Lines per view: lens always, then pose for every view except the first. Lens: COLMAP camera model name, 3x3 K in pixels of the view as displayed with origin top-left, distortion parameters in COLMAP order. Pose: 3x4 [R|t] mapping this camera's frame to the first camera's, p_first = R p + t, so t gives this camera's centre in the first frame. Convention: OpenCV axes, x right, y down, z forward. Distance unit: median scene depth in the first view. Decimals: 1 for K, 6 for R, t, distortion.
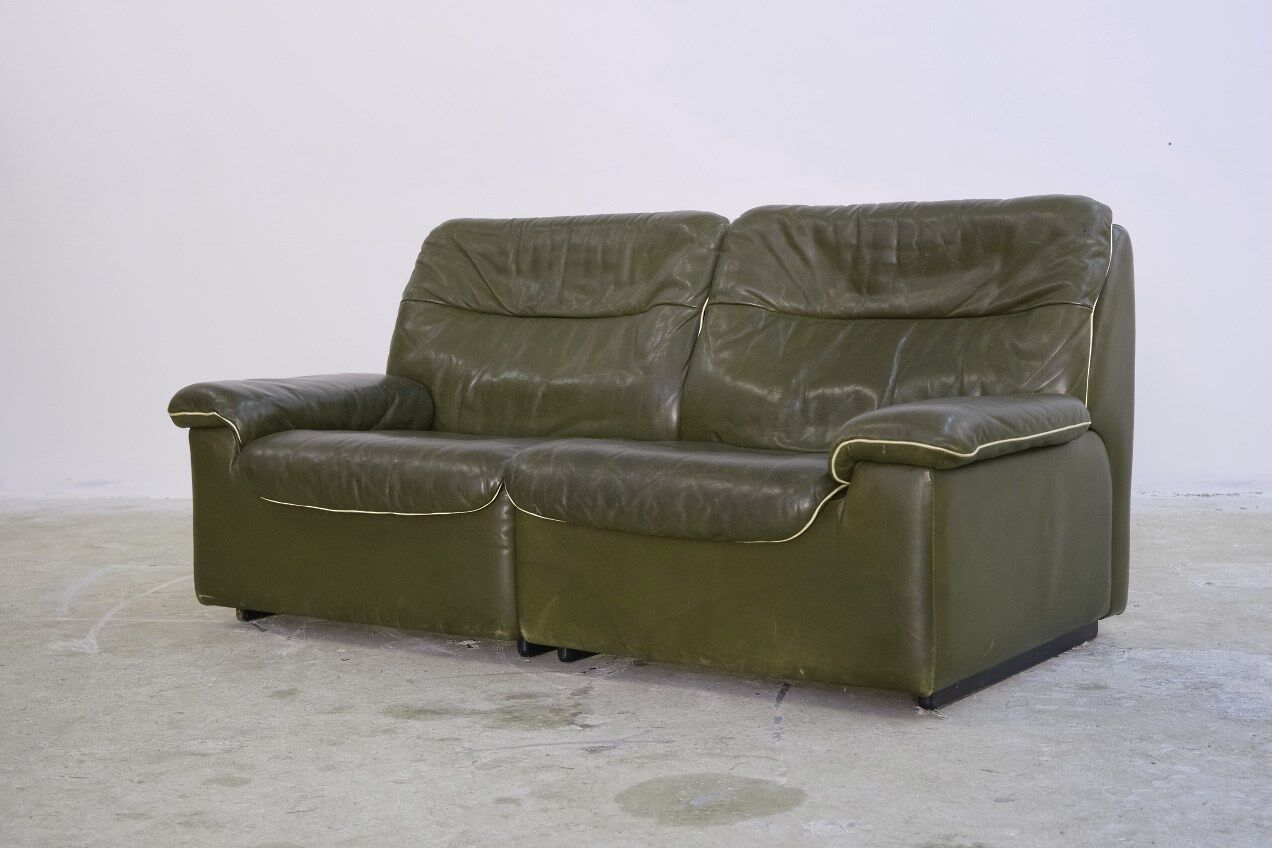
lens RADIAL K [[1934.2, 0, 629.3], [0, 1934.2, 426.7], [0, 0, 1]] dist [0.028361, 0.000000]
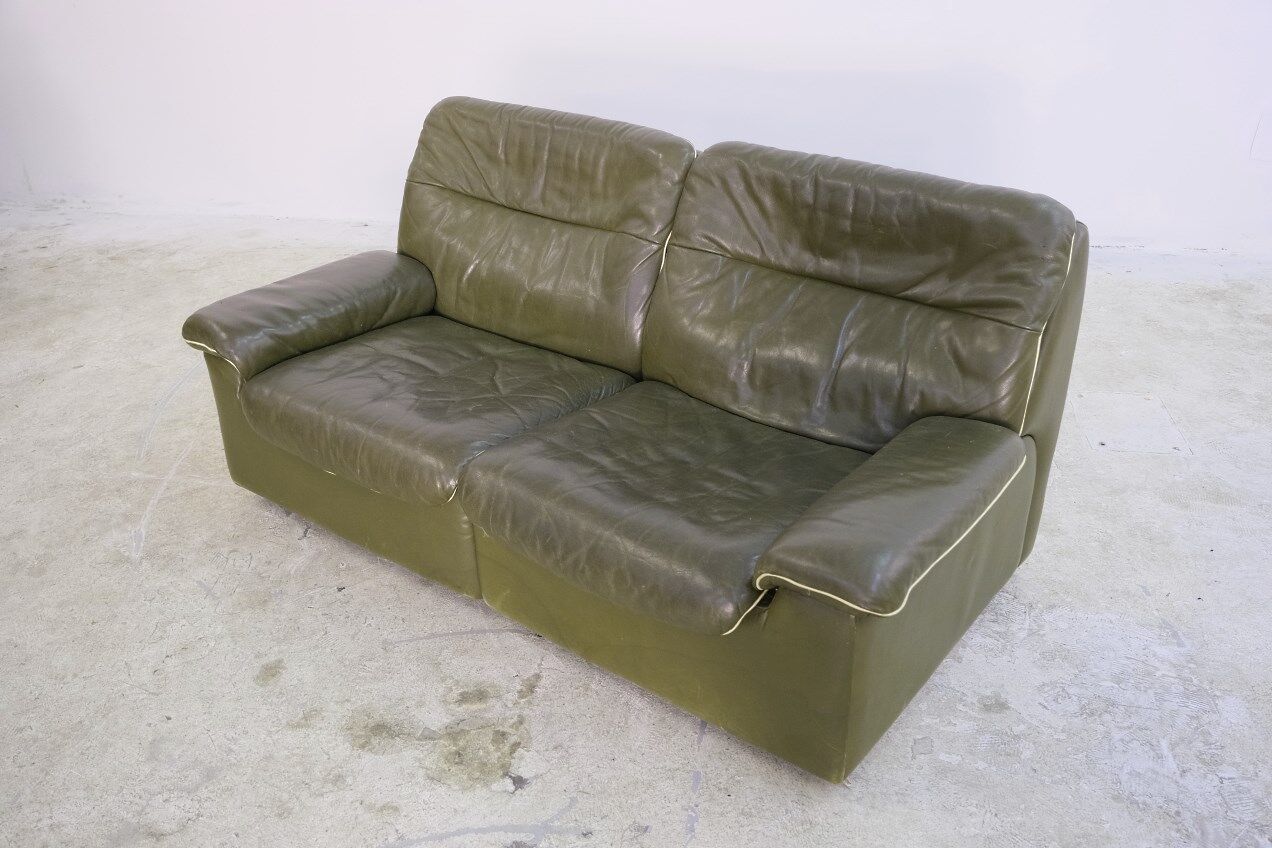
lens RADIAL K [[1145.9, 0, 645.1], [0, 1145.9, 426.6], [0, 0, 1]] dist [0.017336, -0.011659]
pose [[0.999019, 0.022691, -0.038020, 0.053334], [-0.005751, 0.917919, 0.396725, -0.220653], [0.043901, -0.396117, 0.917150, 0.385049]]
